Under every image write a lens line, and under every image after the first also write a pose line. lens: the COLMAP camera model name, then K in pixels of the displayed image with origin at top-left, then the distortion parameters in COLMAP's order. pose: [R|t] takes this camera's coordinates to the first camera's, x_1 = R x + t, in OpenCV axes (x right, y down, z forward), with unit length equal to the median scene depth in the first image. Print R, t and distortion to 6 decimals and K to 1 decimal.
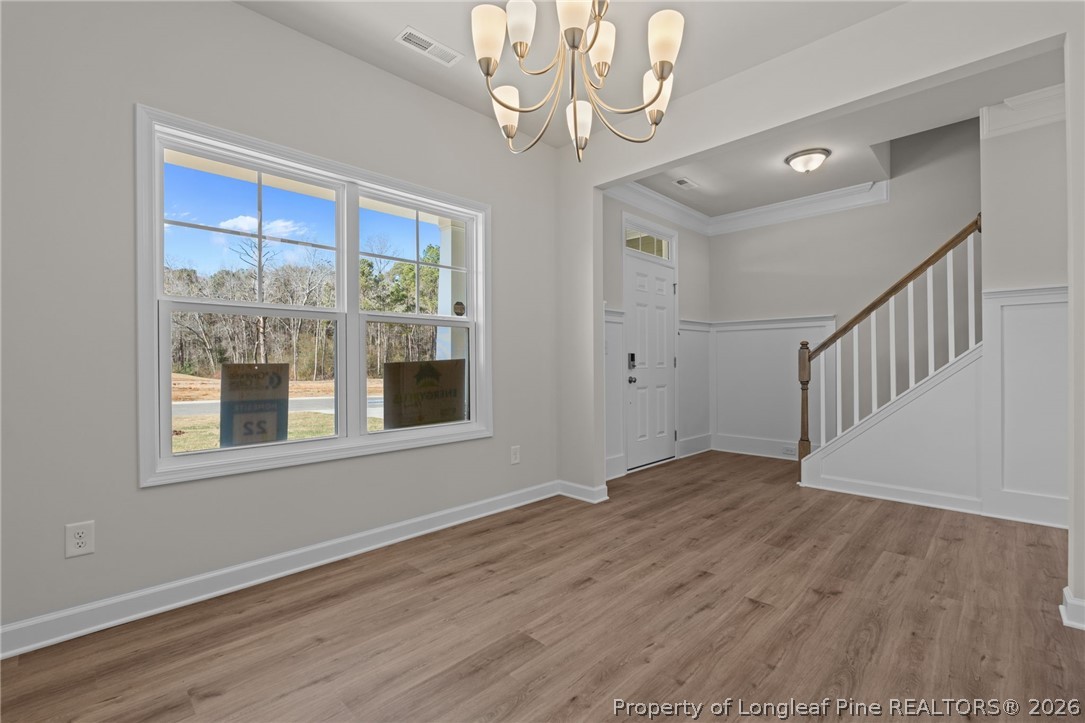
lens RADIAL K [[474.9, 0, 548.6], [0, 474.9, 362.6], [0, 0, 1]] dist [-0.011219, 0.001971]
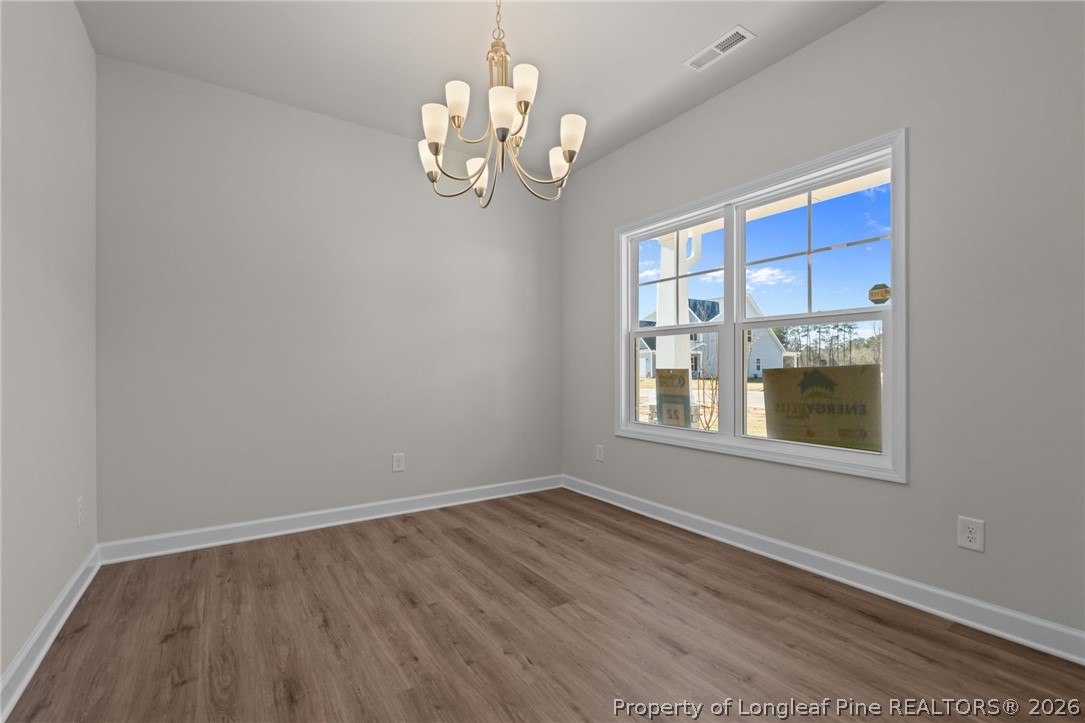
lens RADIAL K [[472.6, 0, 534.6], [0, 472.6, 366.8], [0, 0, 1]] dist [0.000904, 0.000056]
pose [[-0.203068, 0.000839, -0.979164, 0.834849], [-0.000288, 1.000000, 0.000917, -0.005081], [0.979165, 0.000469, -0.203068, 0.867317]]
